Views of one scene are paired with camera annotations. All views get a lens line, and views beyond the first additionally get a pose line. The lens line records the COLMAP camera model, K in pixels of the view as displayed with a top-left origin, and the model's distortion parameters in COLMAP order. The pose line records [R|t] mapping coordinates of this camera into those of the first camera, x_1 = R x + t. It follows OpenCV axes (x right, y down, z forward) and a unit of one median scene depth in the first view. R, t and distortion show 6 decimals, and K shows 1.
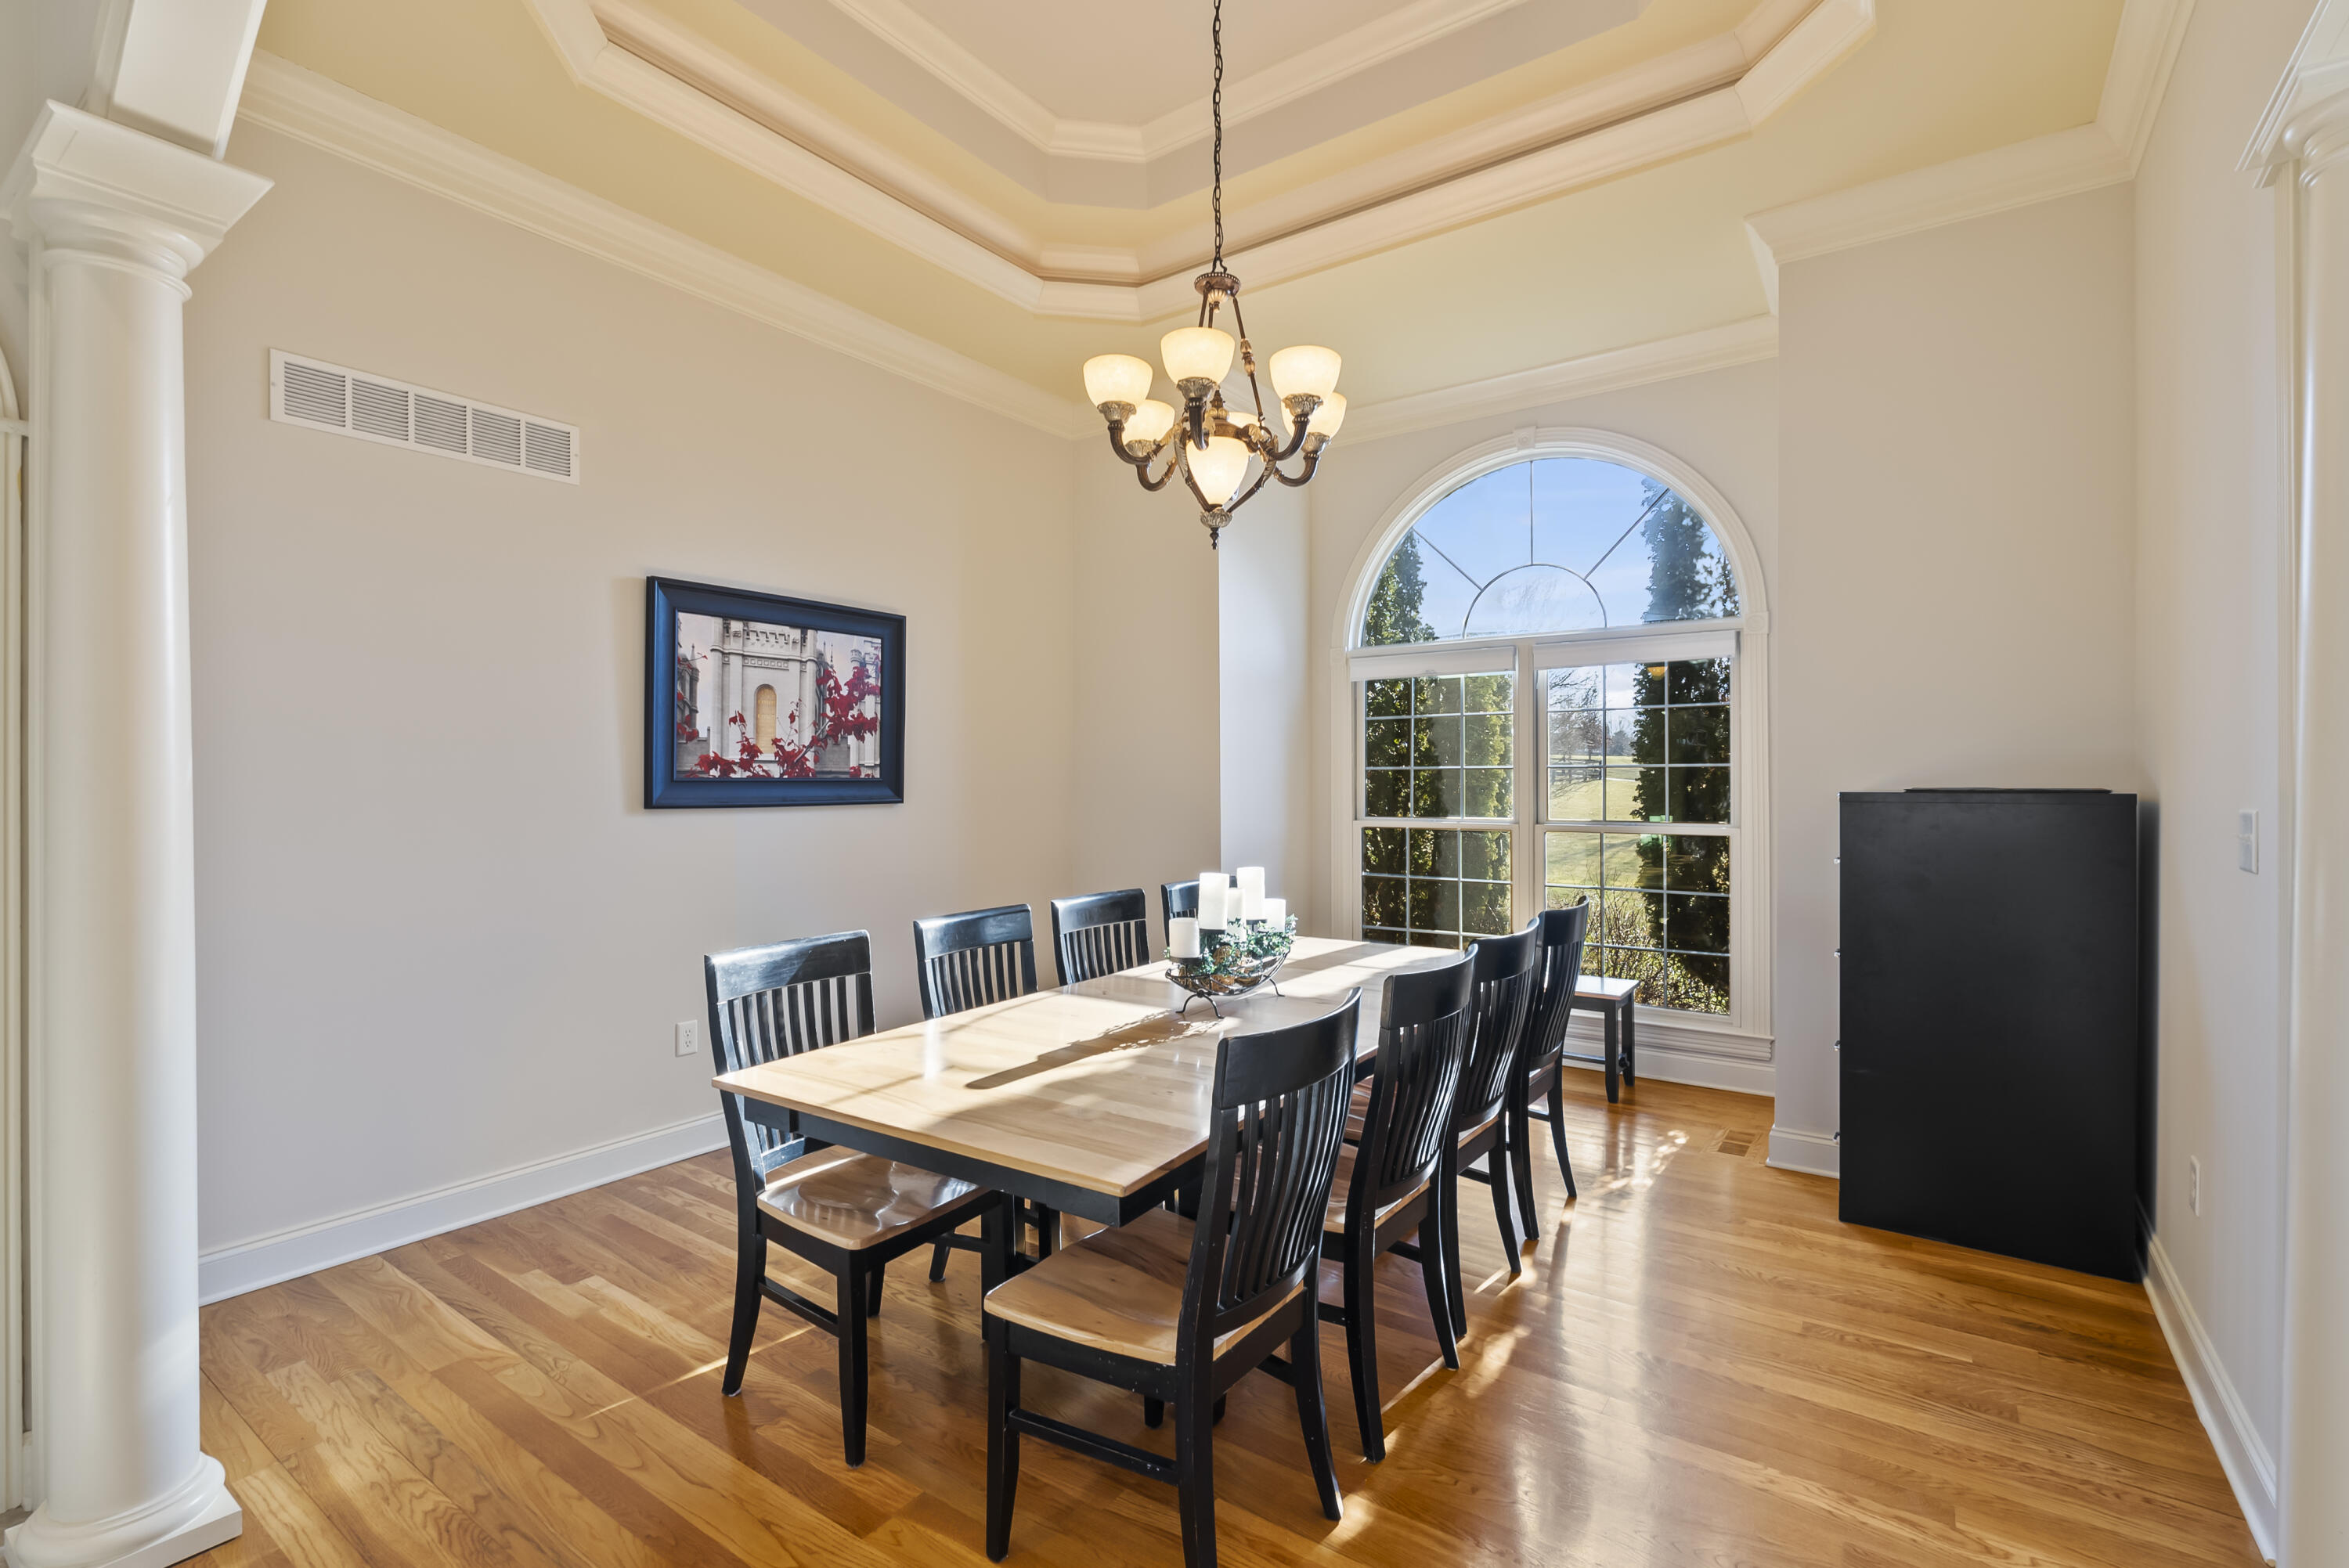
lens RADIAL K [[1074.5, 0, 1175.5], [0, 1074.5, 793.8], [0, 0, 1]] dist [-0.008263, -0.001121]
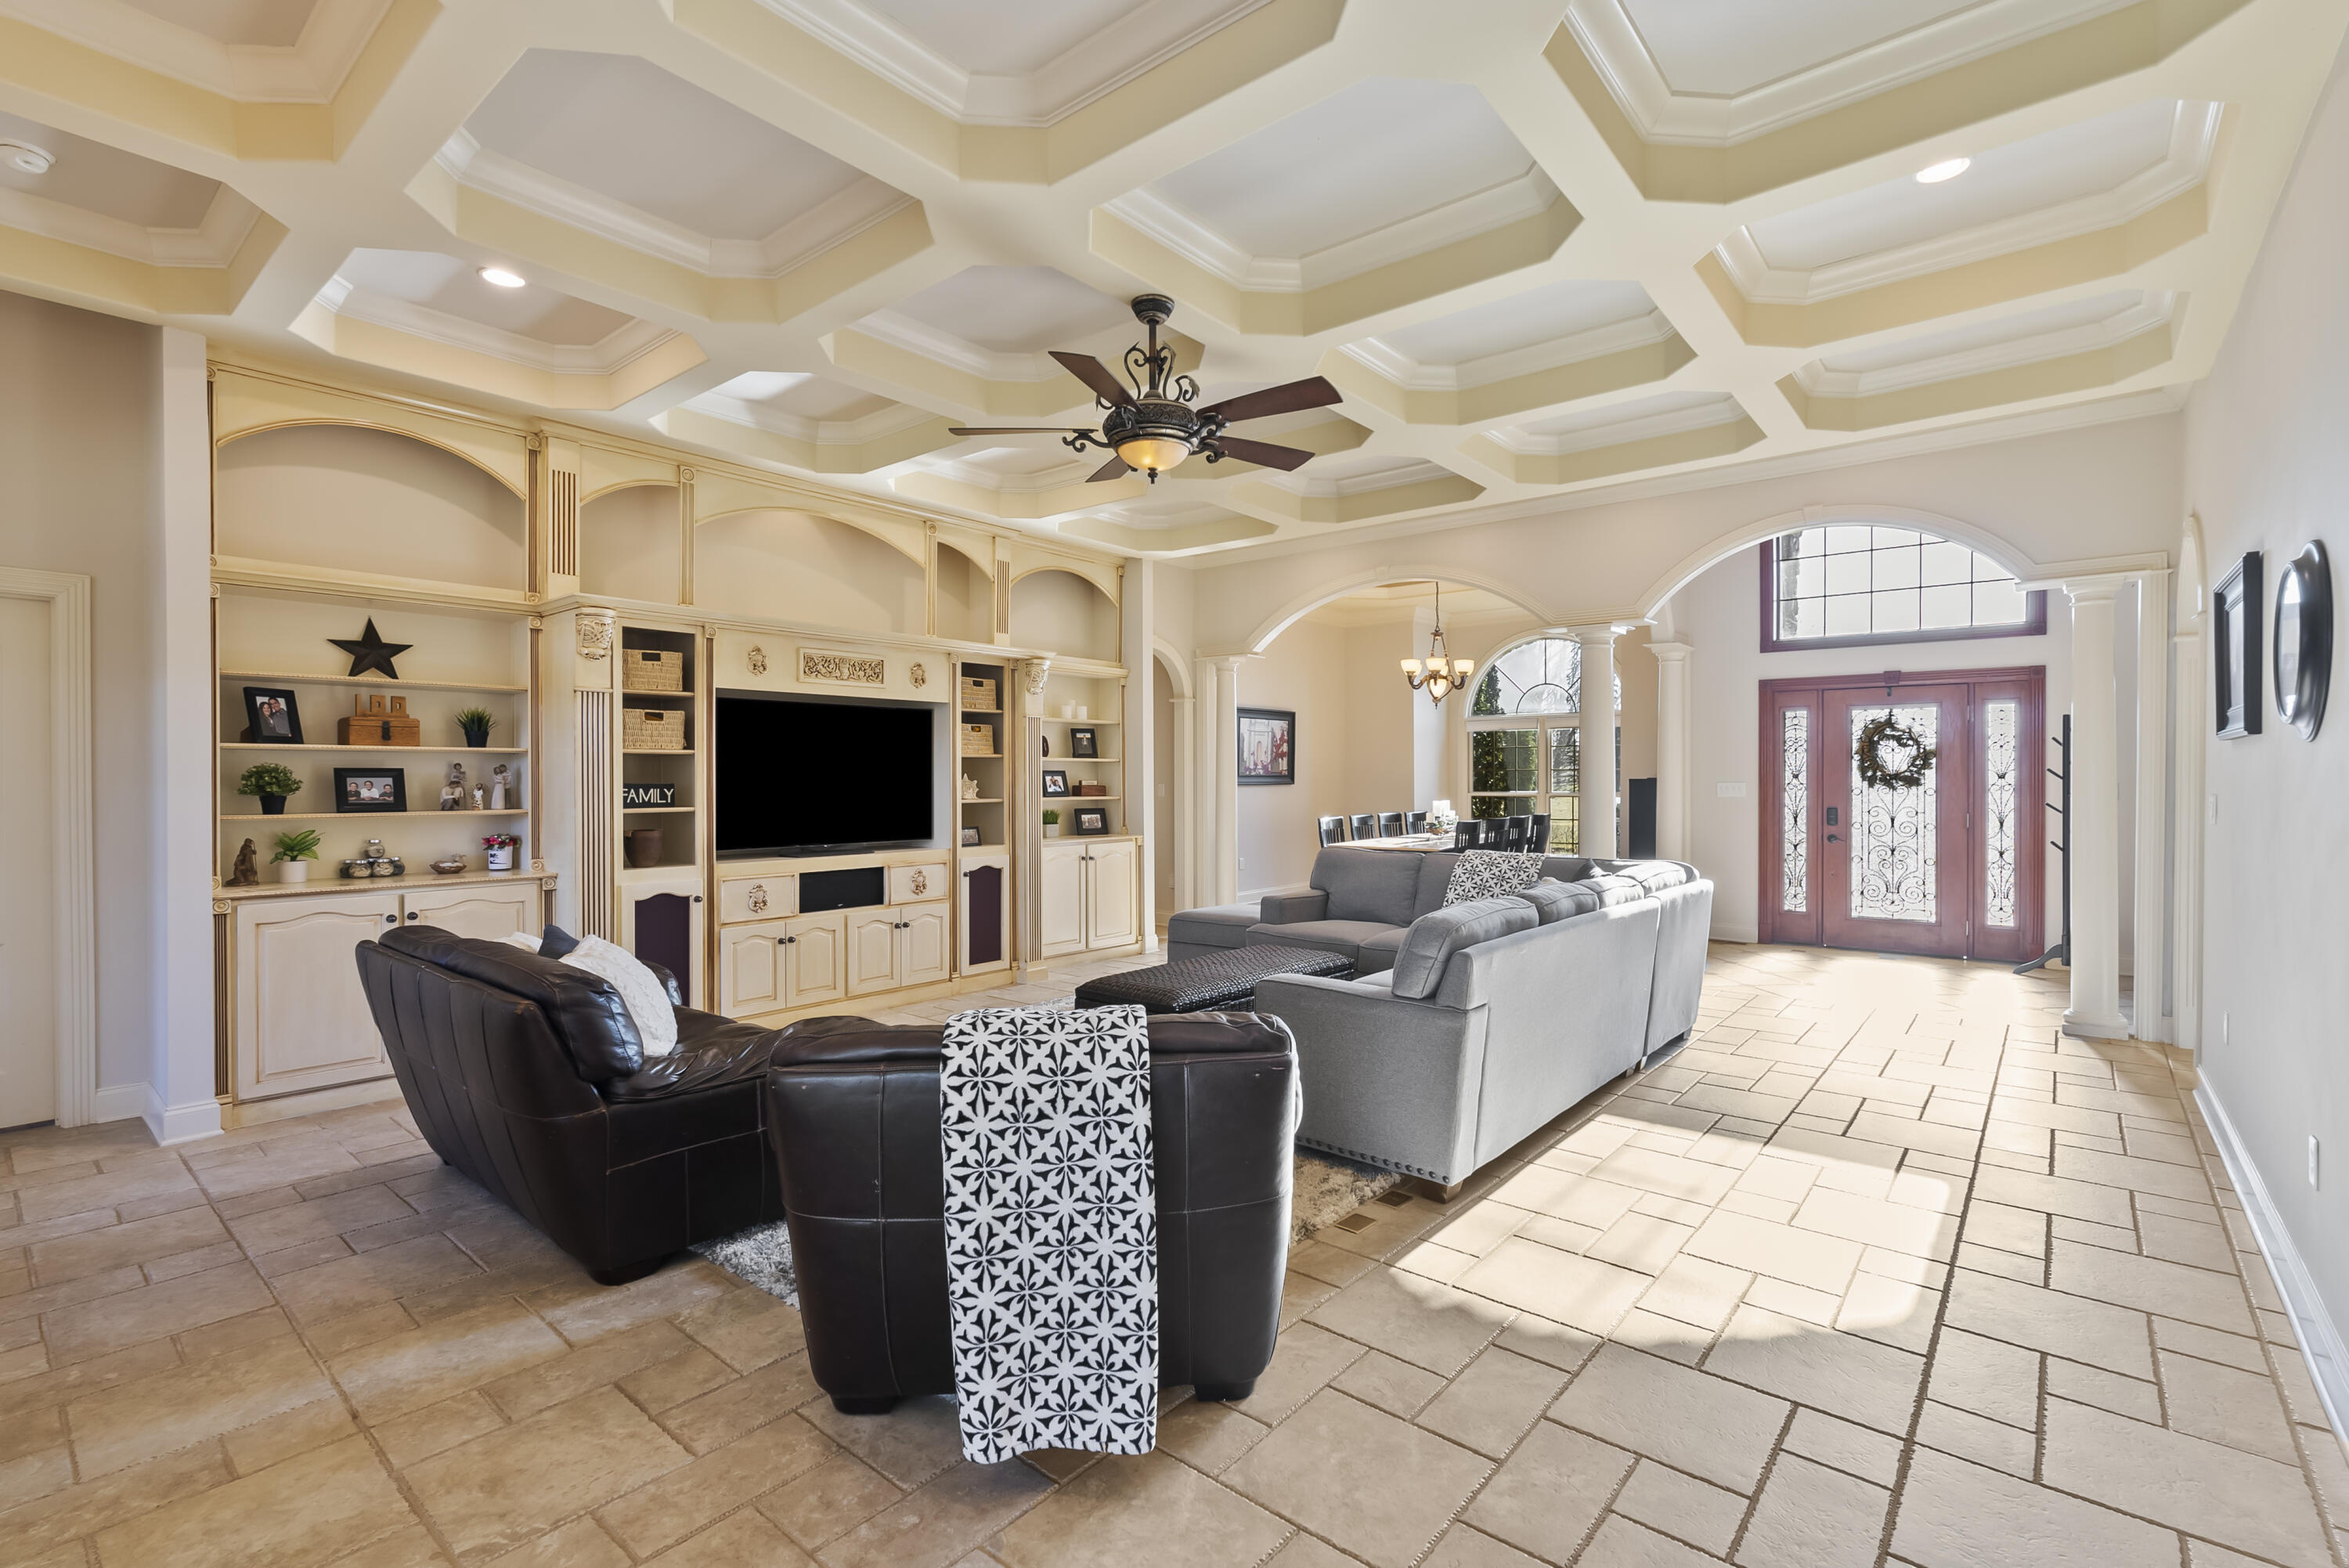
lens RADIAL K [[1074.5, 0, 1178.2], [0, 1074.5, 774.1], [0, 0, 1]] dist [-0.008263, -0.001121]
pose [[0.997442, -0.001371, -0.071467, -0.350174], [0.000662, 0.999950, -0.009944, 0.009744], [0.071477, 0.009872, 0.997393, -1.610480]]
